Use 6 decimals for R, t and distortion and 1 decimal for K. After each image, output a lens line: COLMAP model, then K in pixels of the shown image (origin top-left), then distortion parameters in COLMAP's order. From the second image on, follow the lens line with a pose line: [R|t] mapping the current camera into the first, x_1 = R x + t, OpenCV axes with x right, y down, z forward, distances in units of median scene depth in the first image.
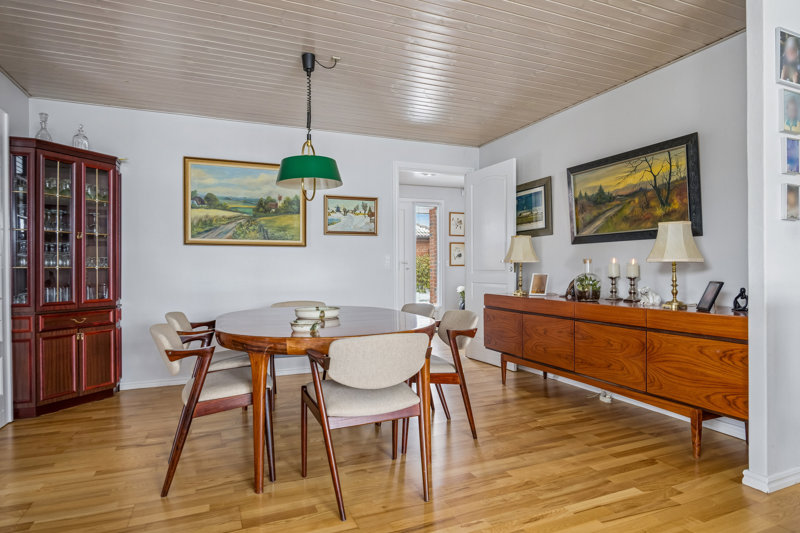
lens RADIAL K [[472.2, 0, 411.0], [0, 472.2, 267.2], [0, 0, 1]] dist [-0.005725, -0.001537]
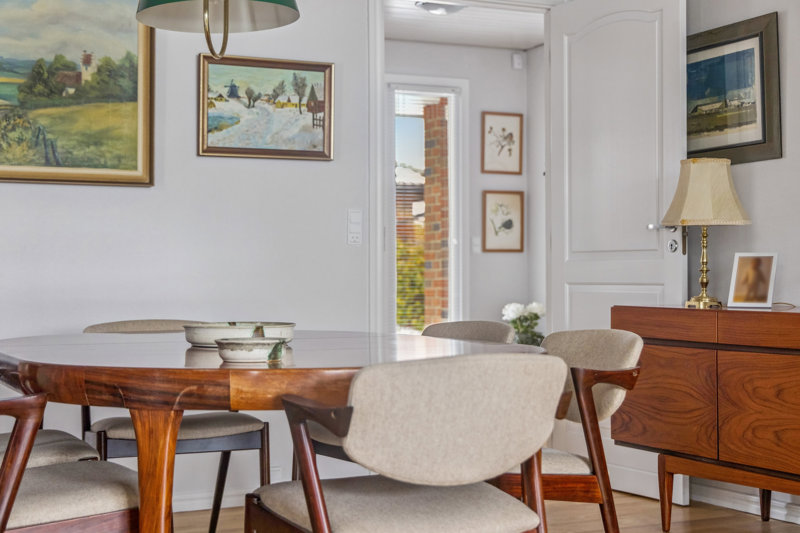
lens RADIAL K [[1293.0, 0, 399.8], [0, 1293.0, 235.8], [0, 0, 1]] dist [0.014103, 0.049638]
pose [[0.998350, 0.004454, 0.057240, -0.082630], [-0.002723, 0.999537, -0.030288, 0.030266], [-0.057349, 0.030082, 0.997901, -0.073738]]
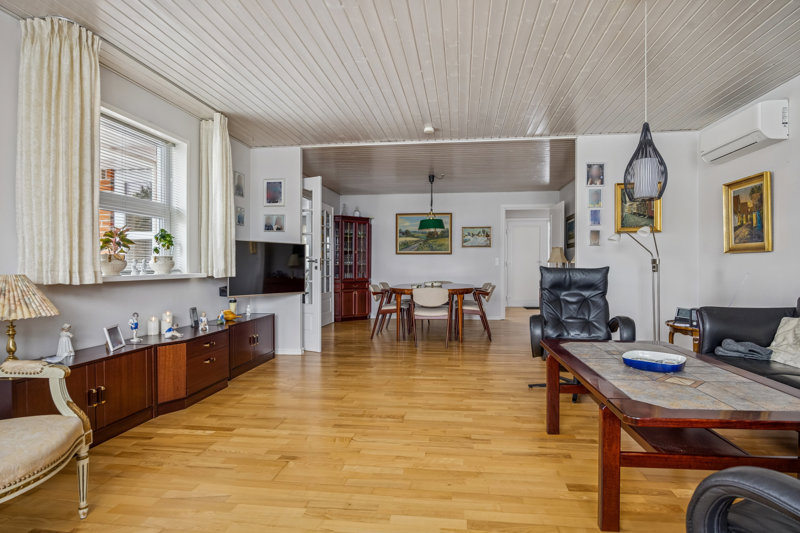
lens RADIAL K [[429.5, 0, 409.4], [0, 429.5, 260.2], [0, 0, 1]] dist [0.003228, 0.000544]
pose [[0.860791, -0.002845, -0.508951, 0.544993], [-0.001663, 0.999963, -0.008403, -0.003281], [0.508956, 0.008080, 0.860754, -0.632218]]
